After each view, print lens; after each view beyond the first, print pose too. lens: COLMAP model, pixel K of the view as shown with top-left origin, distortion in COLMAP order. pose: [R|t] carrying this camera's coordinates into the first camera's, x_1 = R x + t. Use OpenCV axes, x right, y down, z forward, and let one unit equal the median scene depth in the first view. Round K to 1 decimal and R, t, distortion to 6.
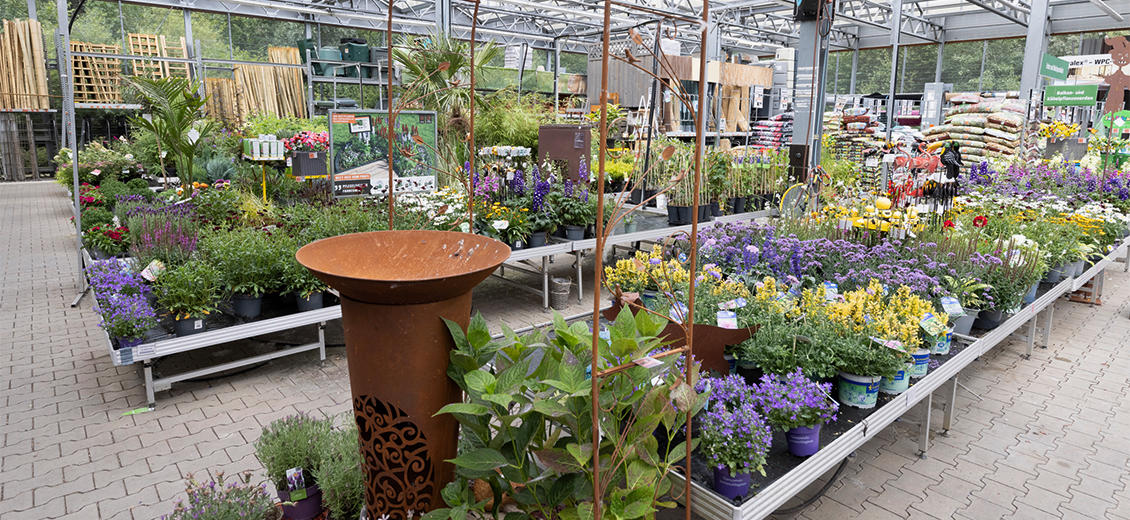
lens RADIAL K [[648.3, 0, 564.2], [0, 648.3, 239.0], [0, 0, 1]] dist [0.000016, 0.000618]
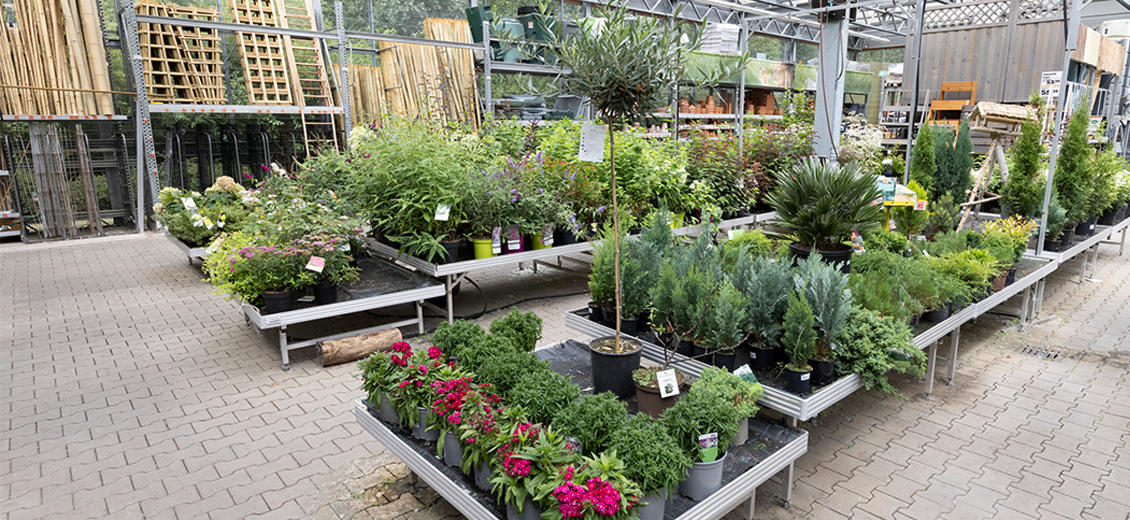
lens RADIAL K [[624.1, 0, 565.0], [0, 624.1, 260.0], [0, 0, 1]] dist [0.001603, 0.000393]
pose [[0.999448, -0.016067, 0.029074, -0.389983], [0.014960, 0.999169, 0.037914, -0.080920], [-0.029659, -0.037458, 0.998858, 0.401069]]
